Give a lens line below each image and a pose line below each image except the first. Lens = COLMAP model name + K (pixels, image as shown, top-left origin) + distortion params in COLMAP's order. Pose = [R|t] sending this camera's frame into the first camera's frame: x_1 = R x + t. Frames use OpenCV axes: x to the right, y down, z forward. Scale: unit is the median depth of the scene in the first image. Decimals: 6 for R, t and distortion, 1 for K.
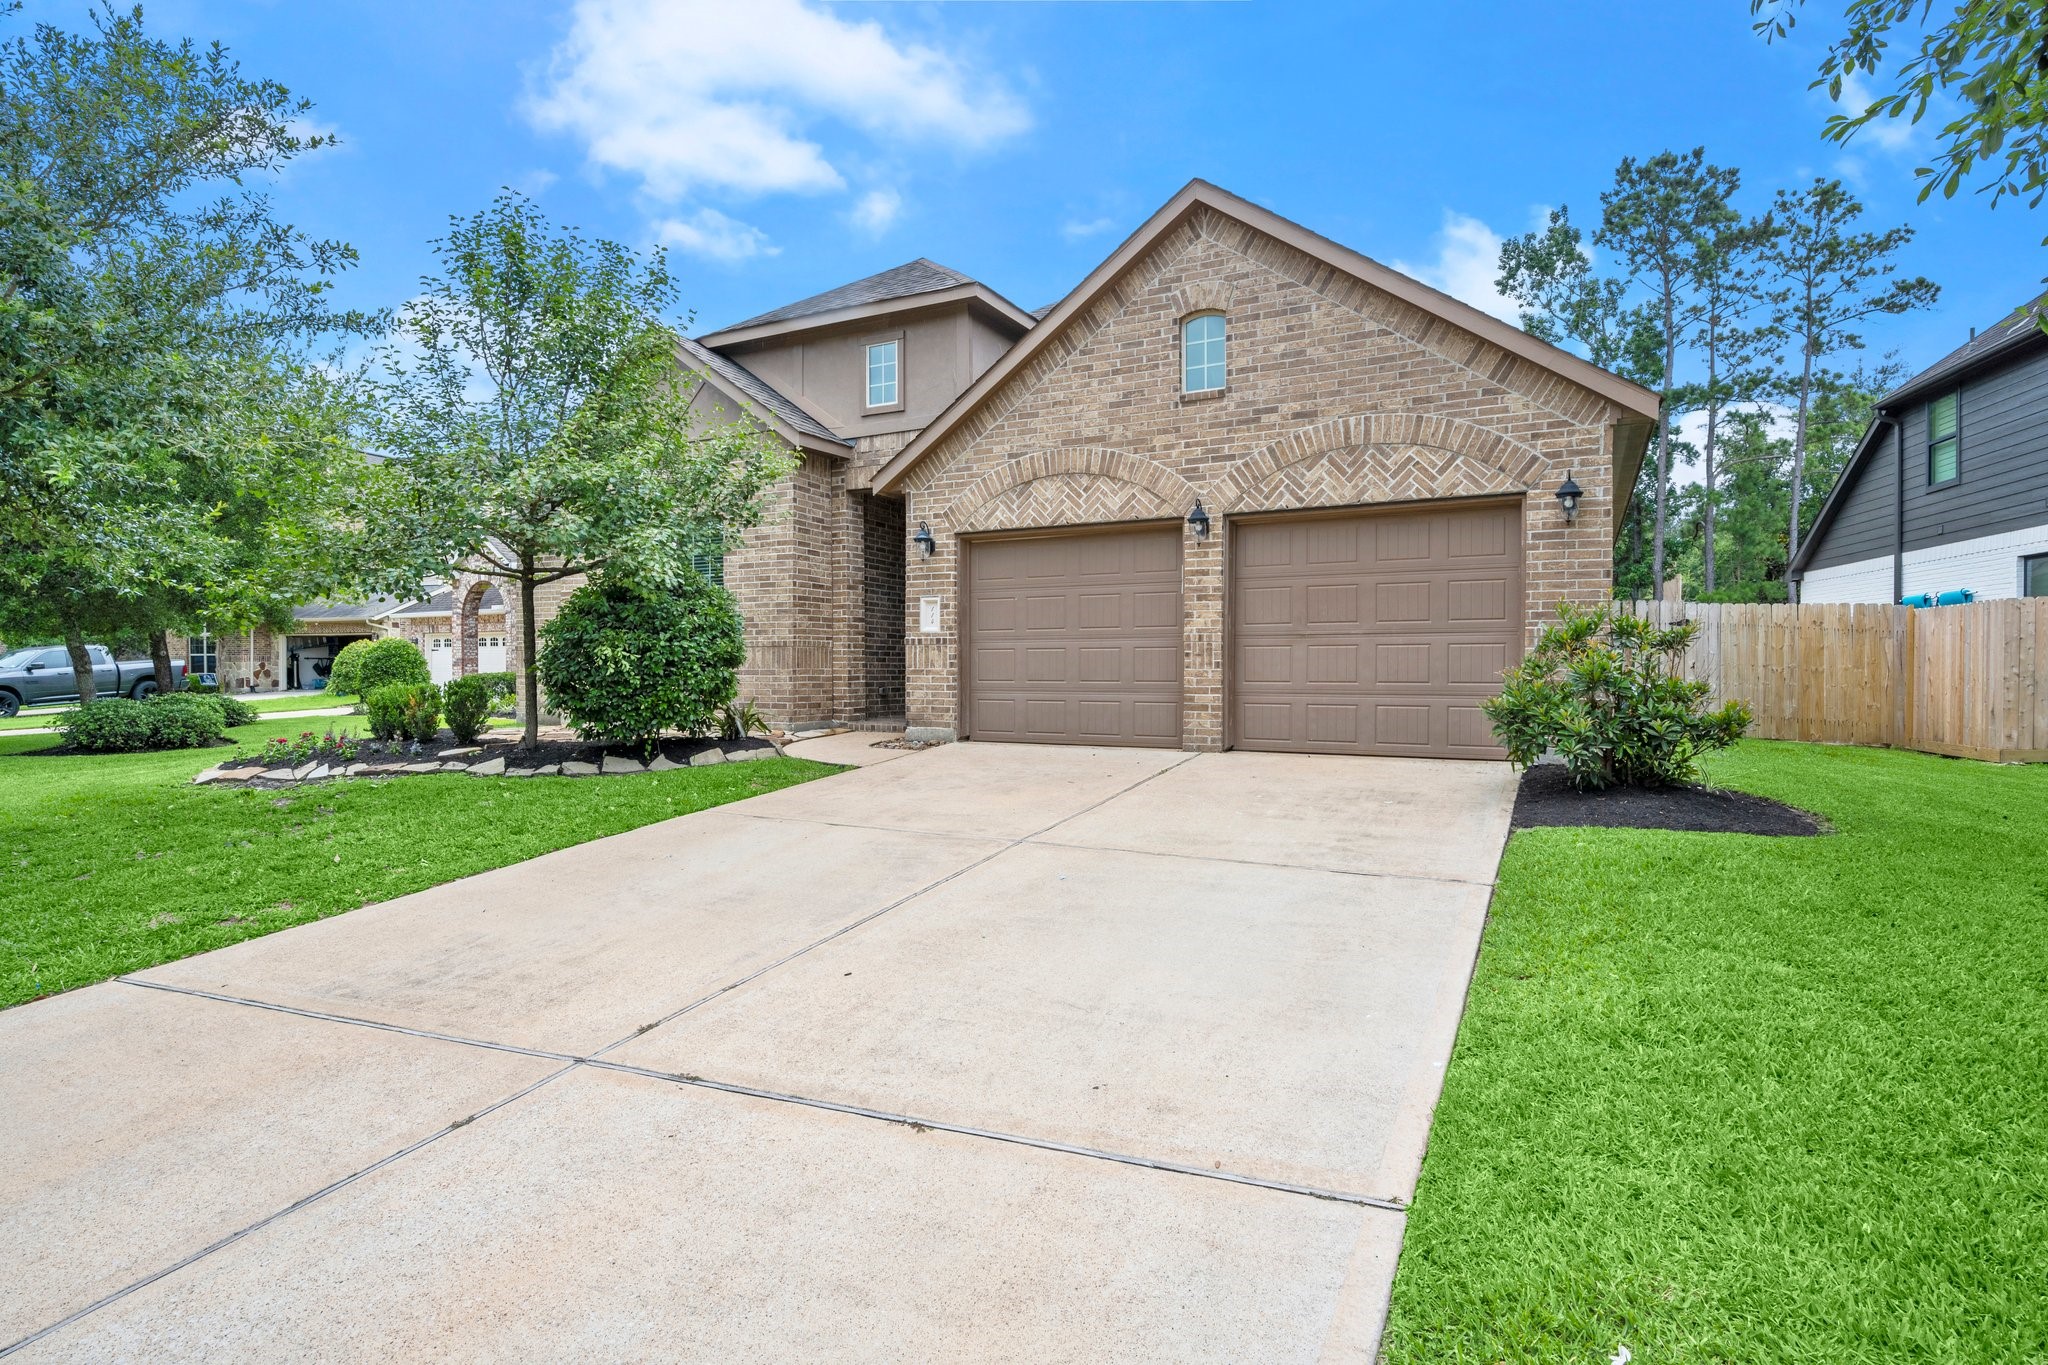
lens RADIAL K [[1046.7, 0, 1022.9], [0, 1046.7, 675.9], [0, 0, 1]] dist [0.000103, -0.000482]
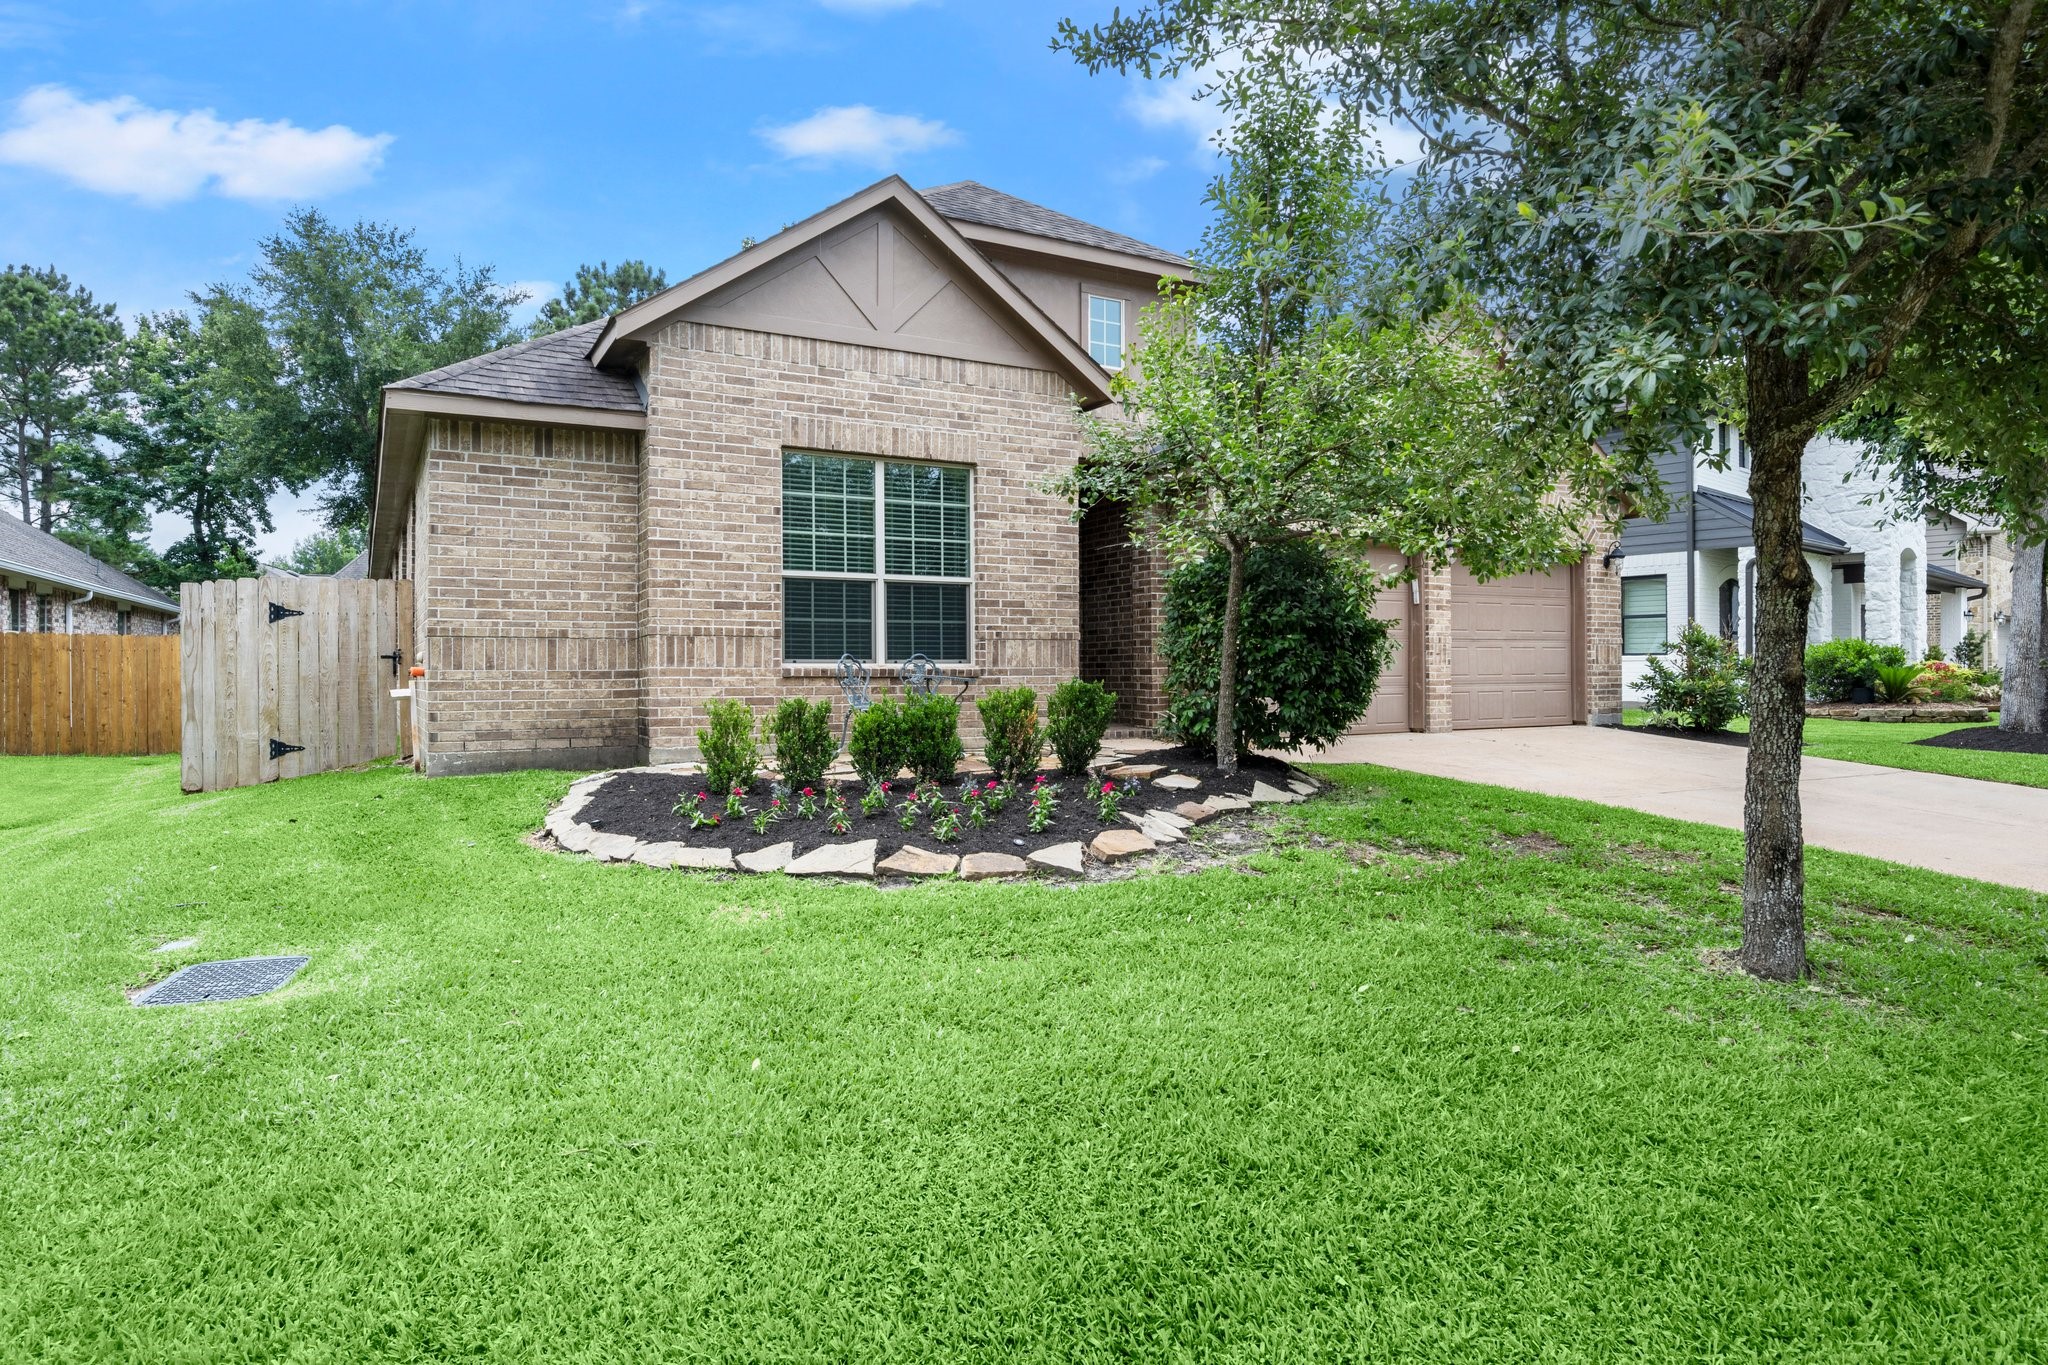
lens RADIAL K [[1178.2, 0, 1028.1], [0, 1178.2, 679.9], [0, 0, 1]] dist [0.001336, 0.000215]
pose [[0.544379, -0.010522, 0.838774, -1.265871], [0.011808, 0.999918, 0.004880, -0.001967], [-0.838756, 0.007247, 0.544459, 0.654311]]
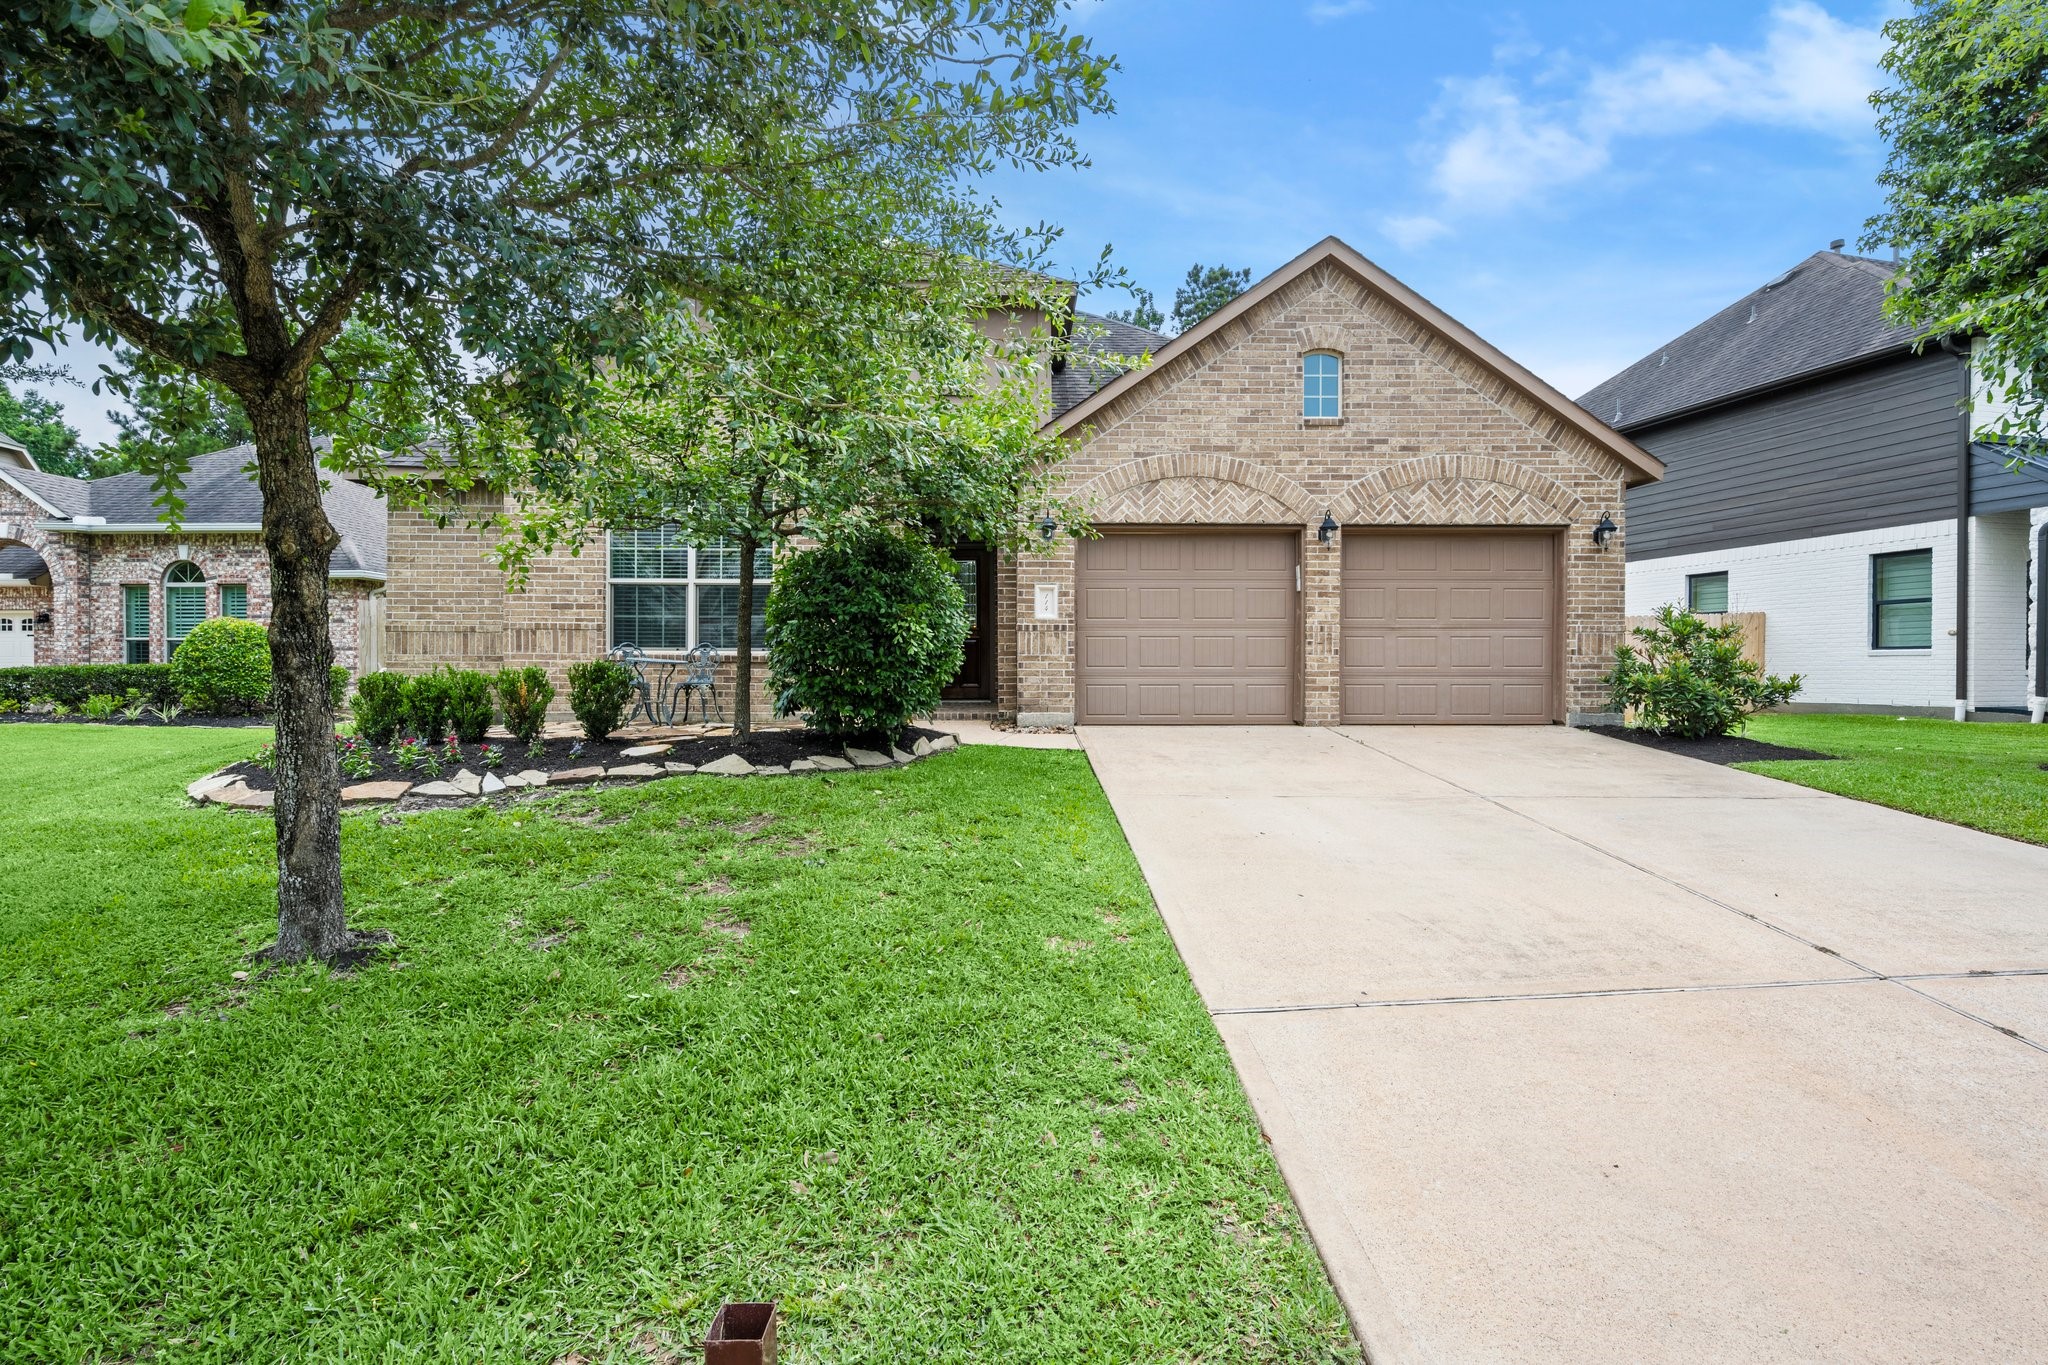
lens RADIAL K [[983.4, 0, 1024.6], [0, 983.4, 678.2], [0, 0, 1]] dist [-0.002408, 0.001904]
pose [[0.875457, -0.002683, 0.483288, -0.655740], [0.001998, 0.999996, 0.001931, 0.016125], [-0.483291, -0.000725, 0.875459, 0.199384]]
